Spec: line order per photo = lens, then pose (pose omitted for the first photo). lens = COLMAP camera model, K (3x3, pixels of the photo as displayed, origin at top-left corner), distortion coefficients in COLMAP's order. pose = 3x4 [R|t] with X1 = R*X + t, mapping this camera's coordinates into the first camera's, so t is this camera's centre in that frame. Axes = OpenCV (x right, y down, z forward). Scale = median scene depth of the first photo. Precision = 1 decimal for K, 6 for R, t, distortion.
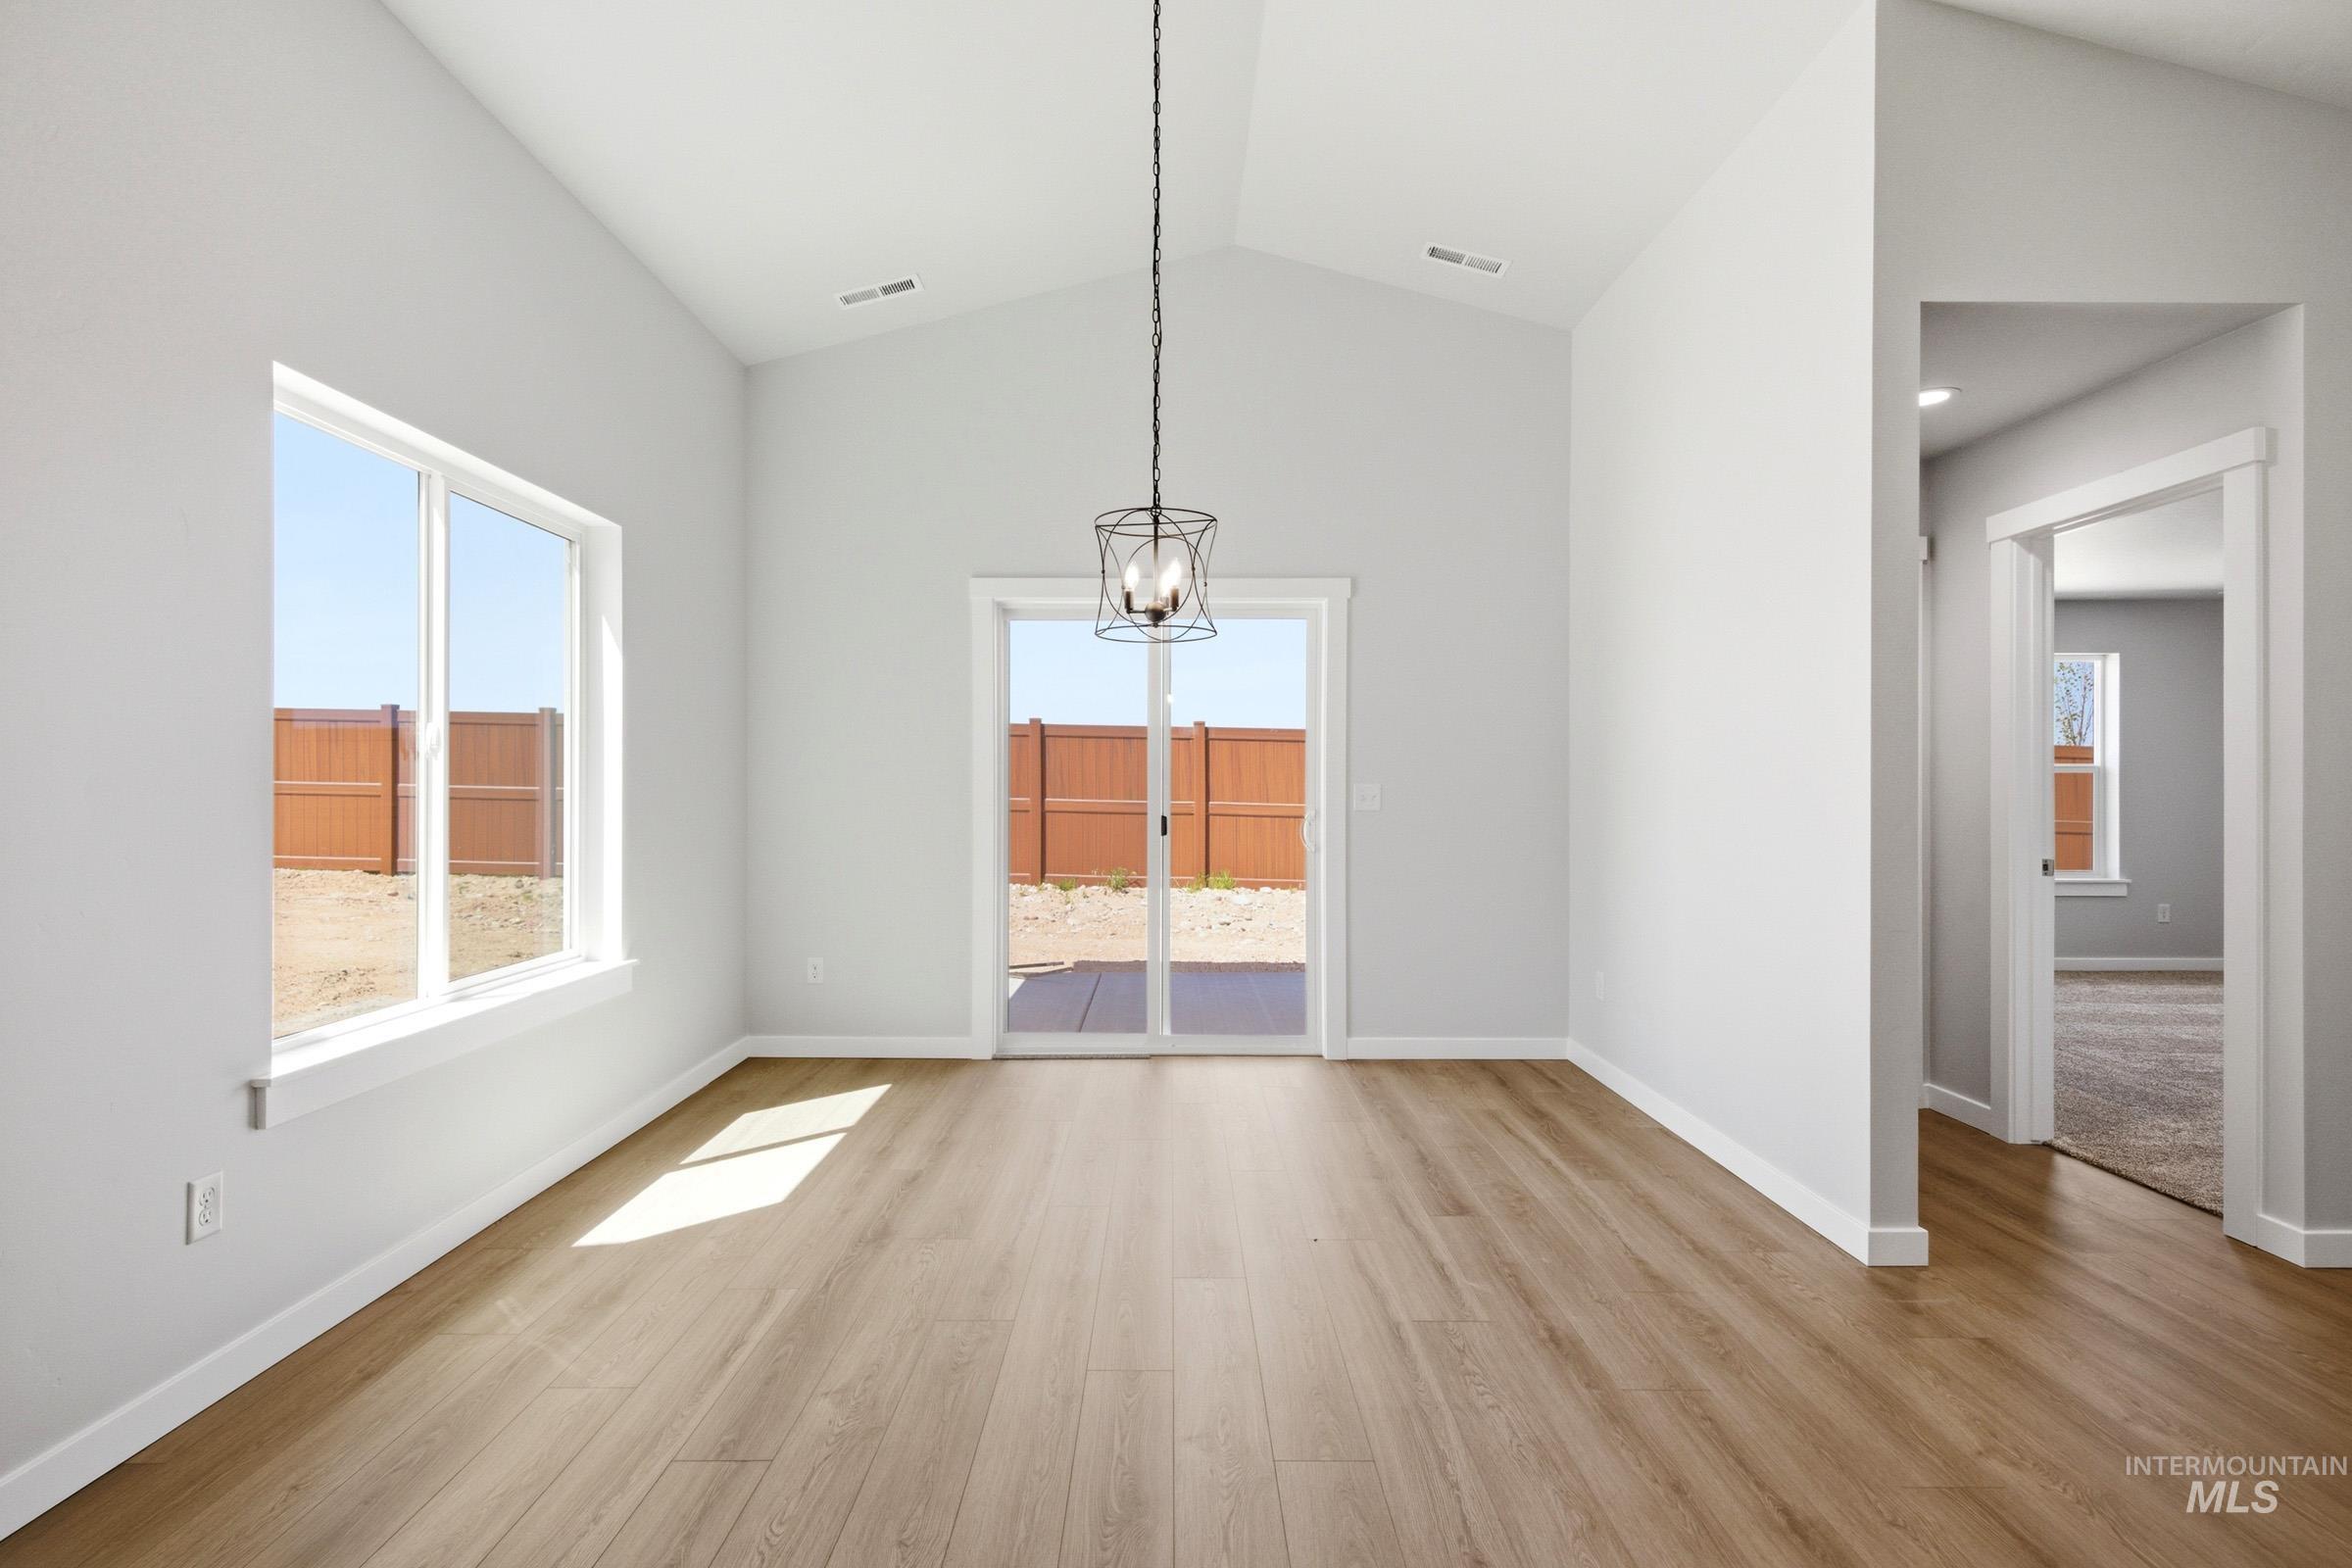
lens RADIAL K [[1132.0, 0, 1175.4], [0, 1132.0, 779.1], [0, 0, 1]] dist [0.015036, -0.005819]
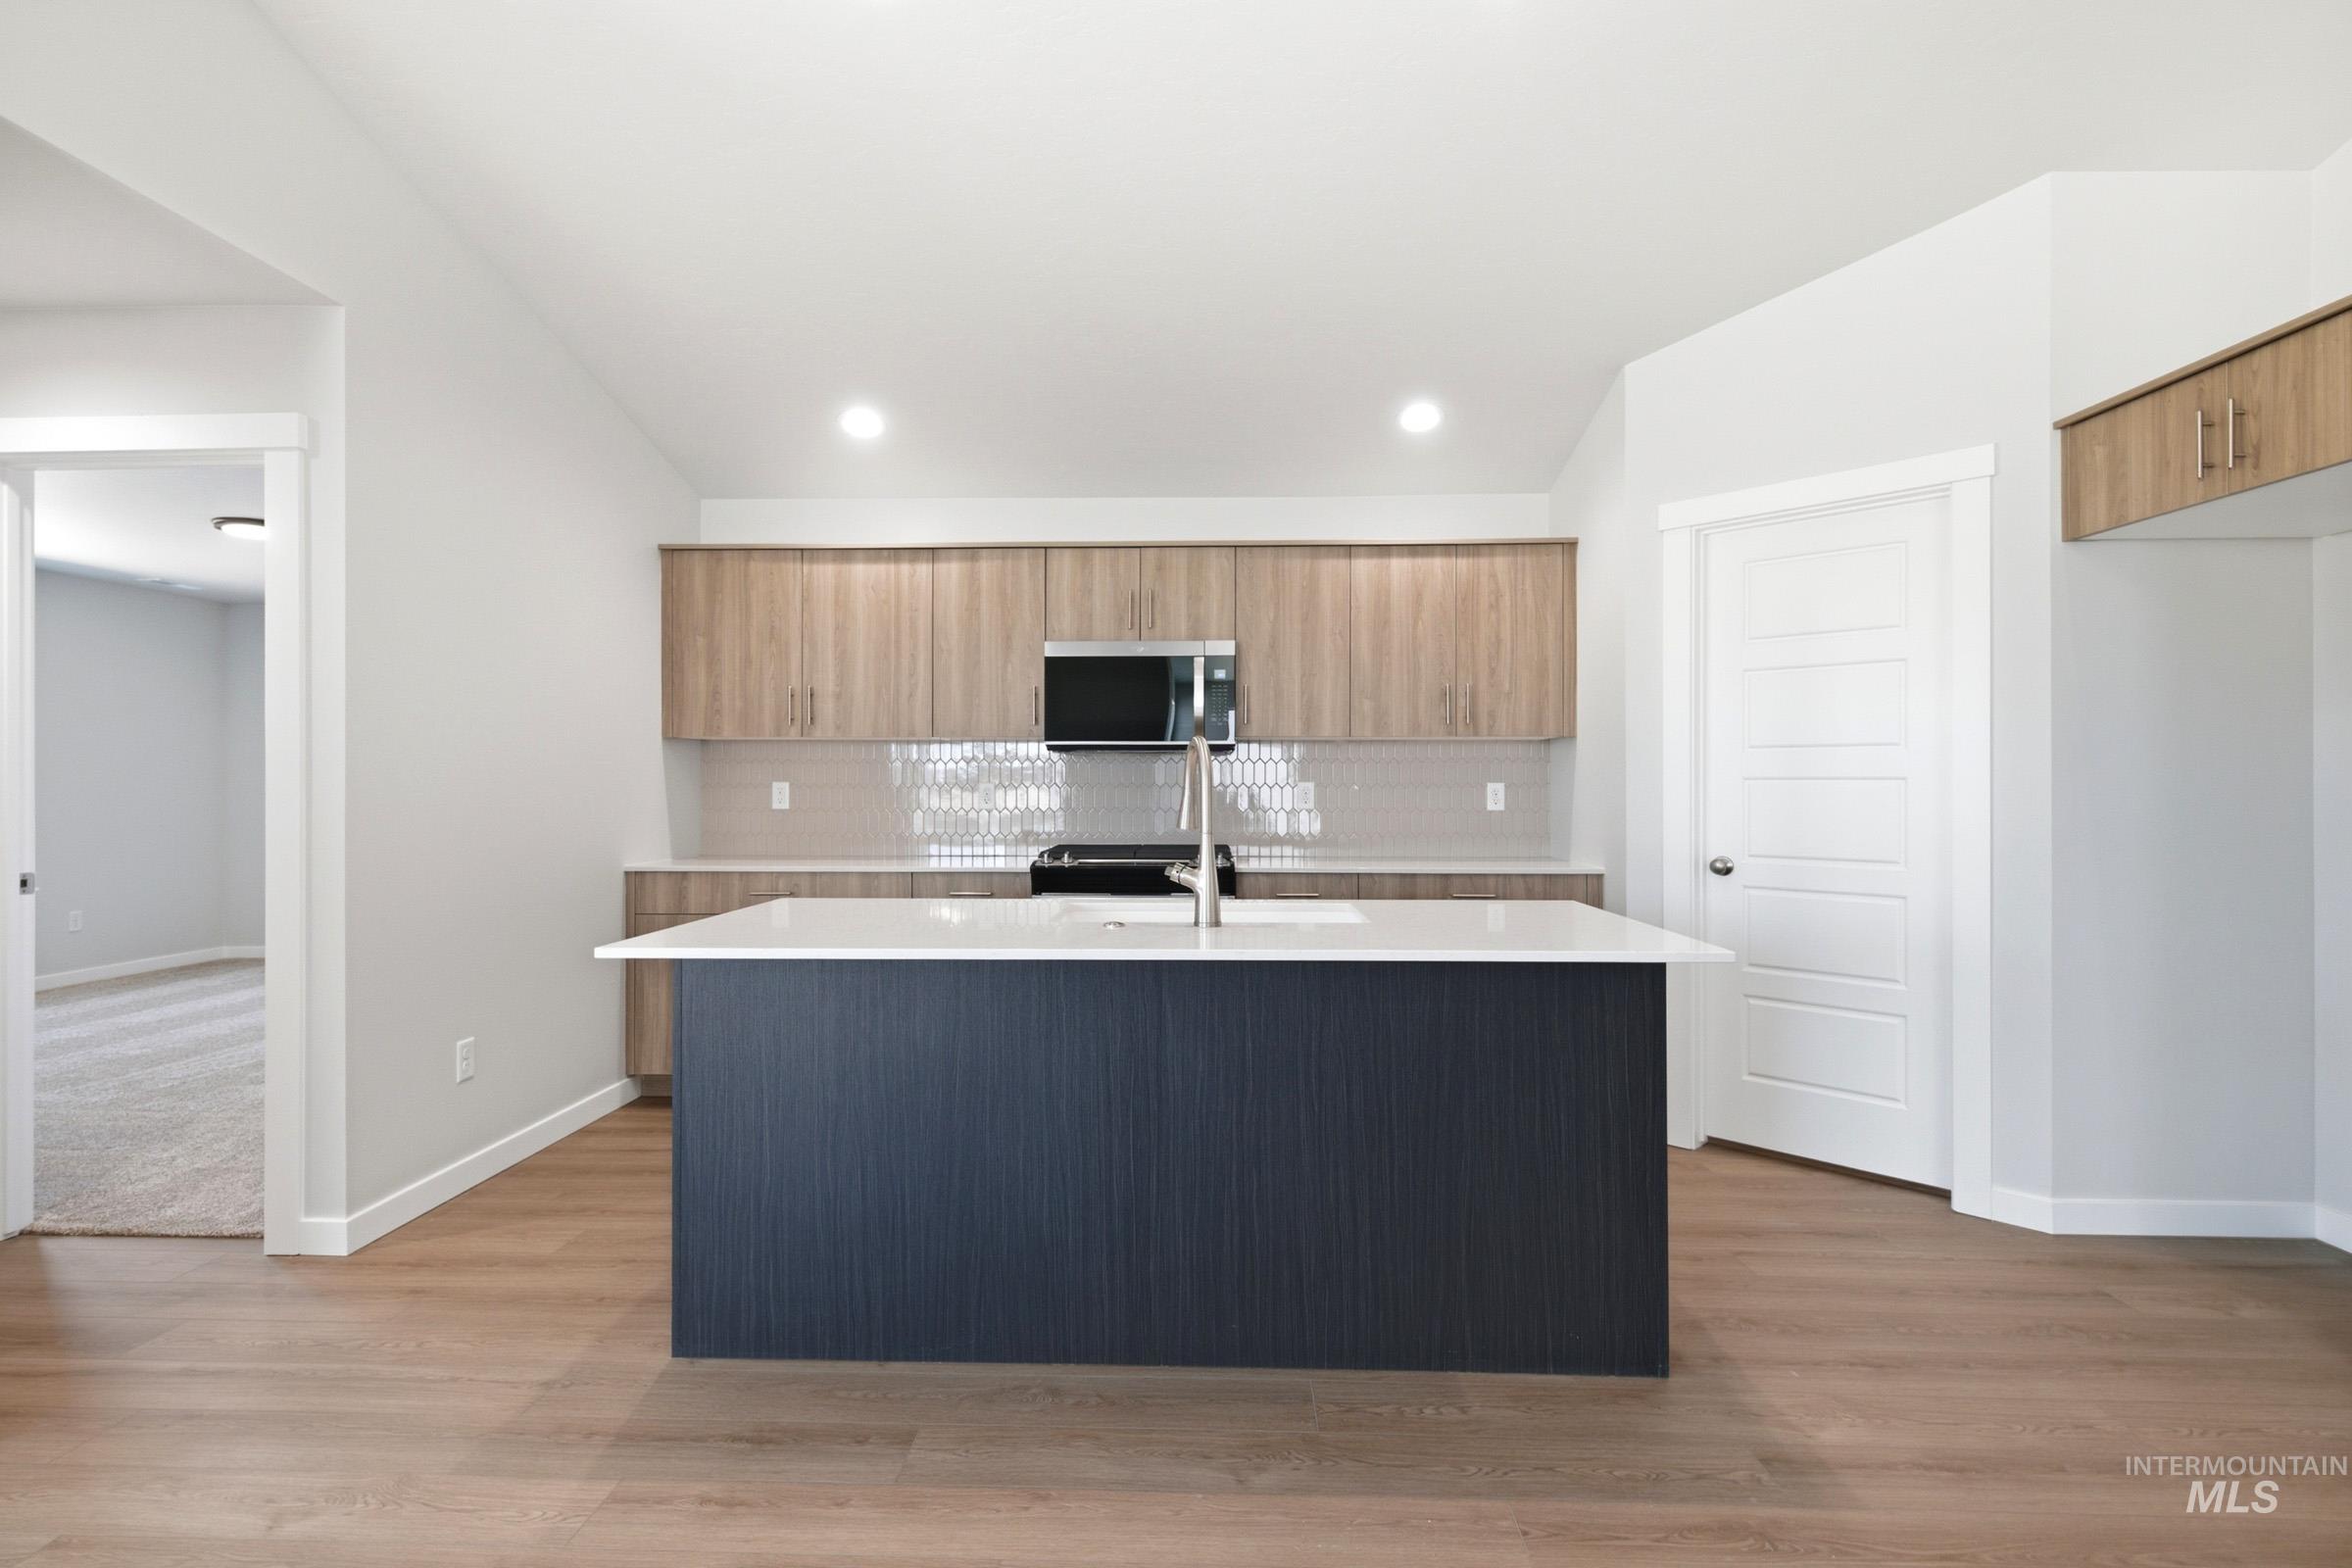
lens RADIAL K [[1119.1, 0, 1176.0], [0, 1119.1, 784.0], [0, 0, 1]] dist [0.014903, -0.007088]
pose [[0.042552, -0.001747, 0.999093, 0.014973], [-0.007359, 0.999971, 0.002062, 0.000514], [-0.999067, -0.007440, 0.042538, 0.181398]]
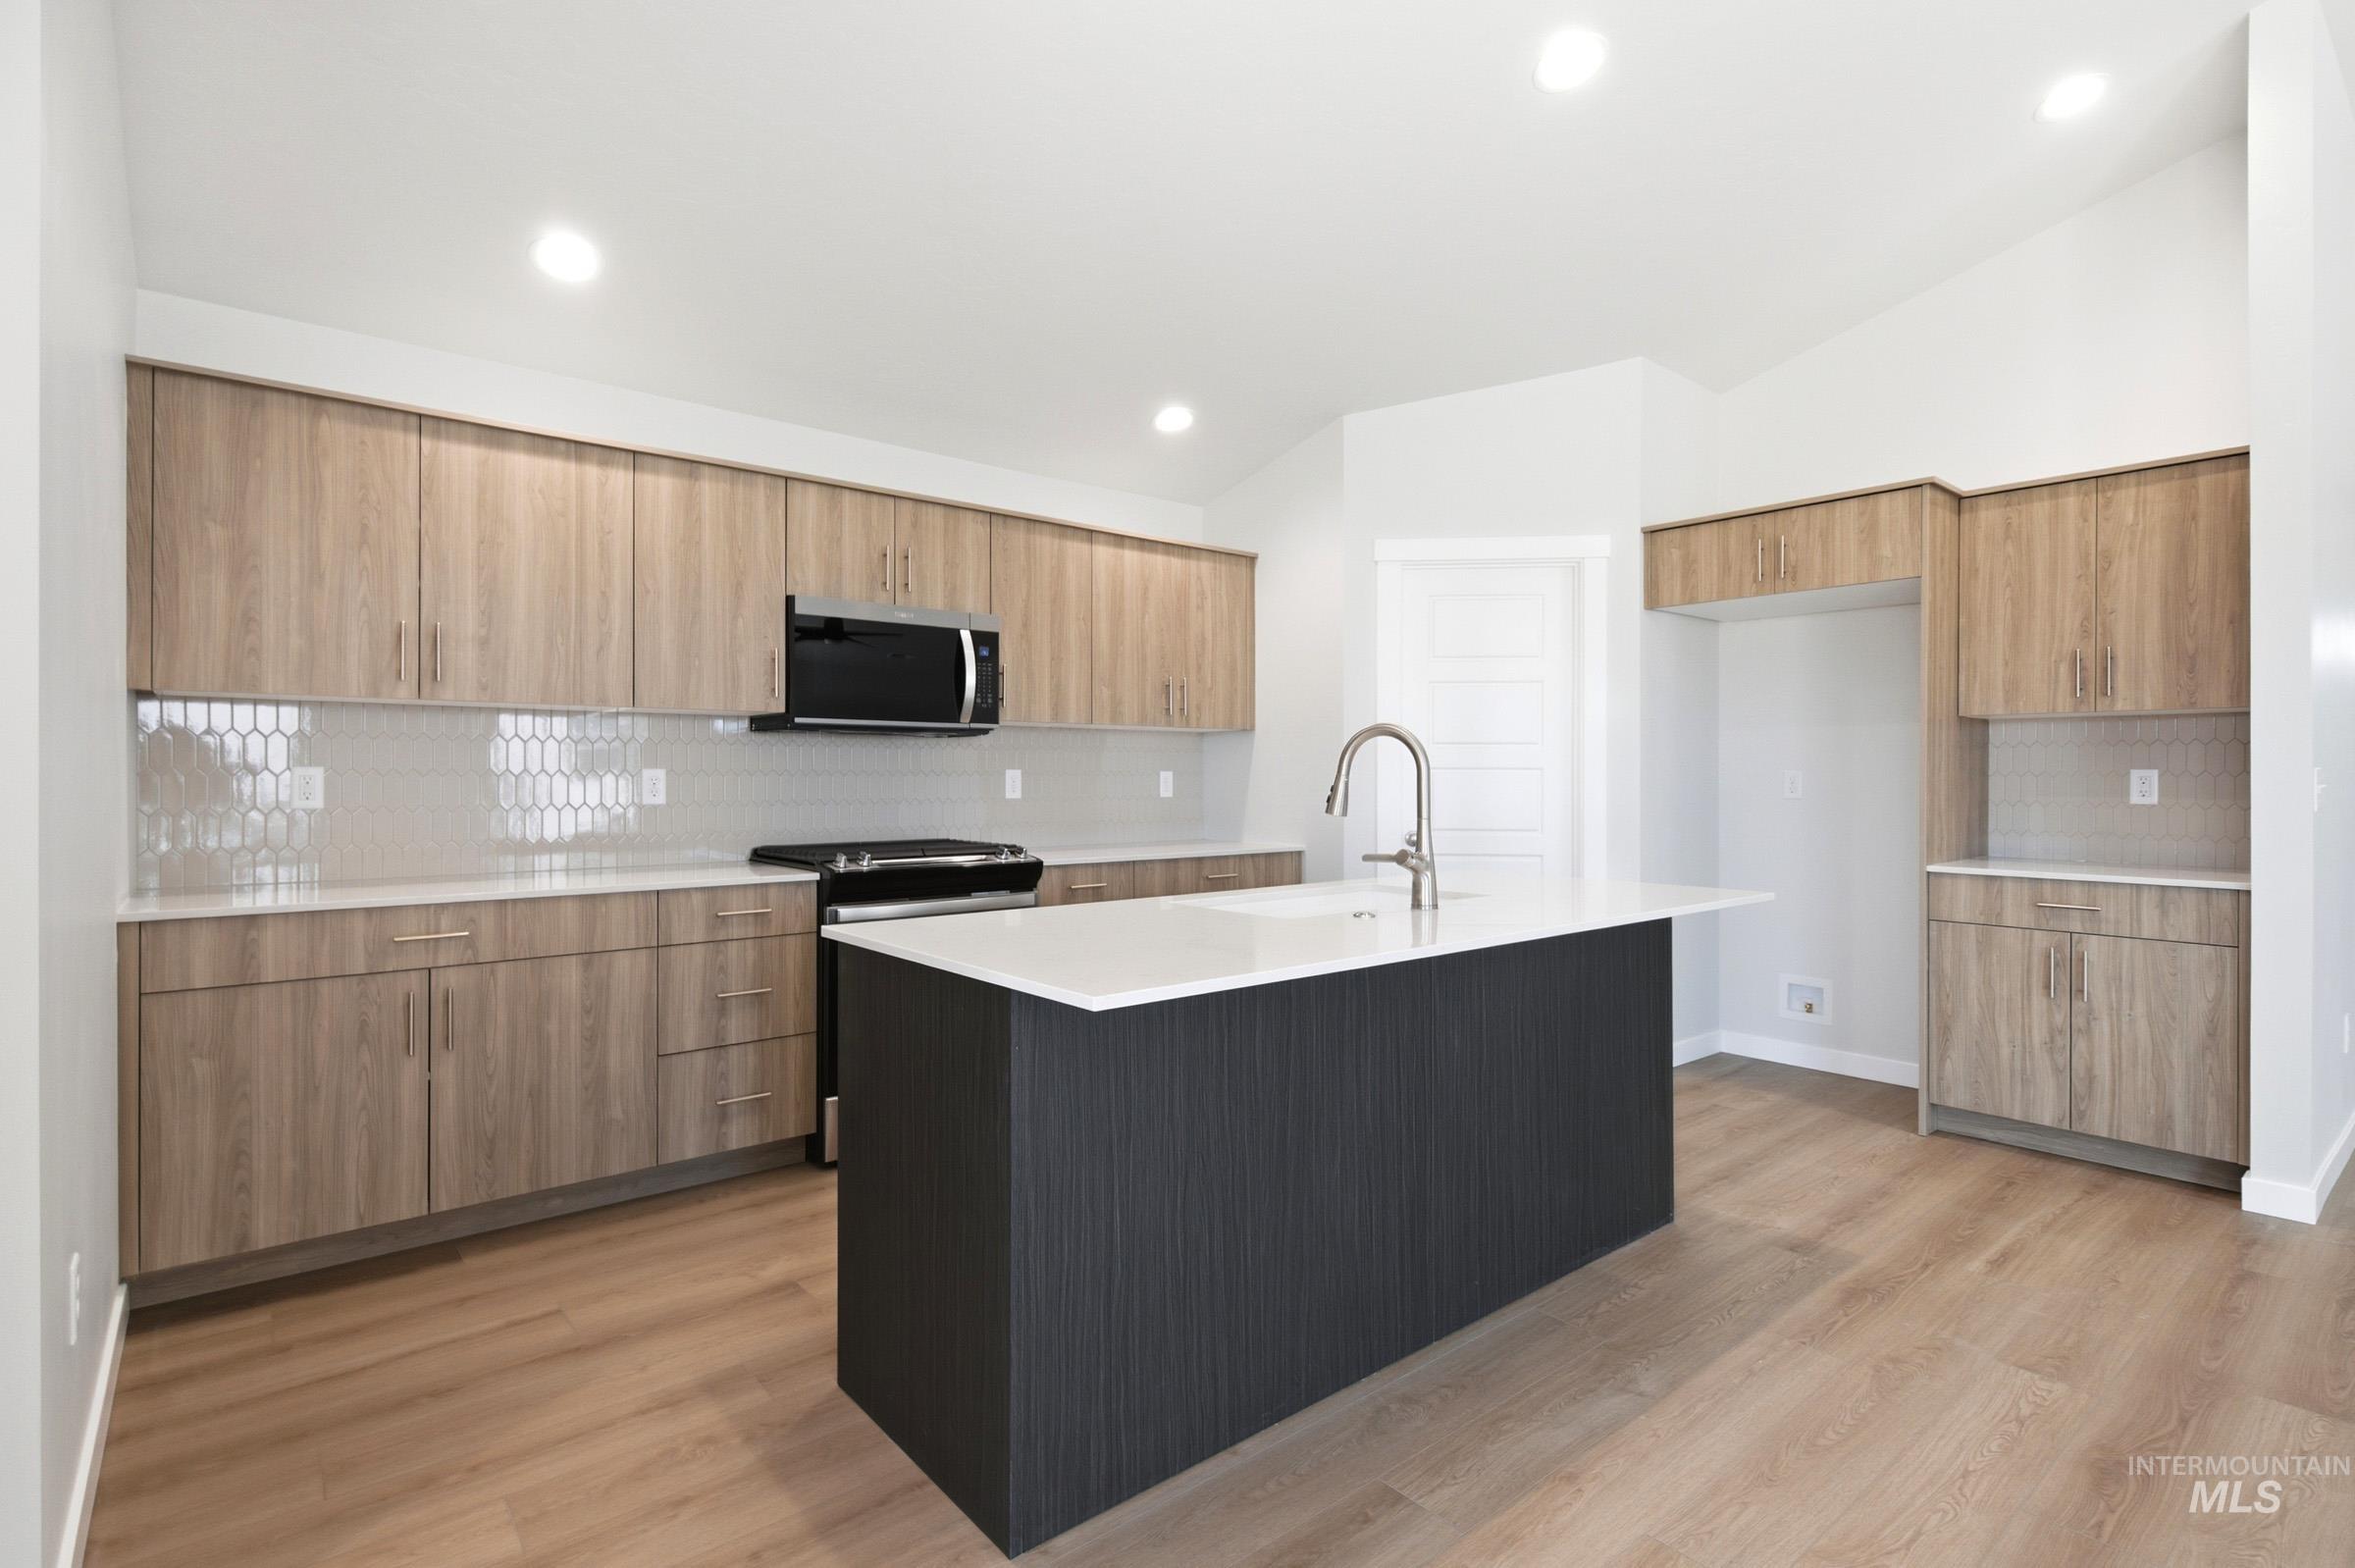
lens RADIAL K [[1133.4, 0, 1176.9], [0, 1133.4, 779.1], [0, 0, 1]] dist [0.015036, -0.005819]
pose [[-0.634668, -0.006830, 0.772754, 0.246838], [-0.008673, 0.999961, 0.001715, 0.006484], [-0.772736, -0.005614, -0.634703, 0.766752]]
